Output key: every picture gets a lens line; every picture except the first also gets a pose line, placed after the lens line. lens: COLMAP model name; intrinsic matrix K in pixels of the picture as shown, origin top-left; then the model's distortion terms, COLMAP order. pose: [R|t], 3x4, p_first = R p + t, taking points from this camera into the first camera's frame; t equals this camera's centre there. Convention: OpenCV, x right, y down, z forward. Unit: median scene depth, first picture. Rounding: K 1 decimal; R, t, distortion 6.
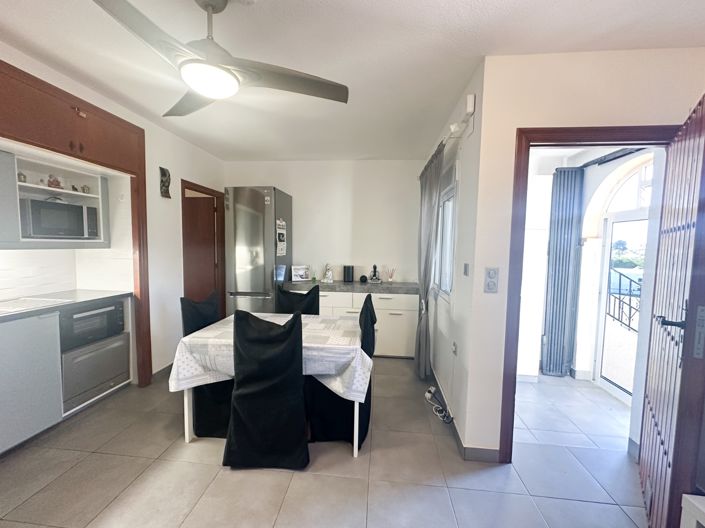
lens RADIAL K [[279.9, 0, 353.1], [0, 279.9, 262.9], [0, 0, 1]] dist [-0.001306, 0.000404]
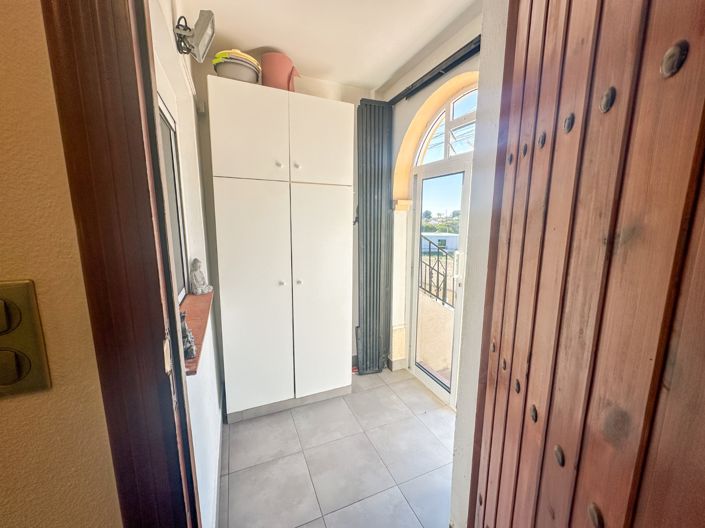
lens RADIAL K [[279.9, 0, 353.1], [0, 279.9, 262.9], [0, 0, 1]] dist [-0.001306, 0.000404]
pose [[0.874344, -0.094534, 0.476010, 0.324407], [0.046934, 0.992718, 0.110942, -0.005724], [-0.483031, -0.074660, 0.872414, 0.350323]]
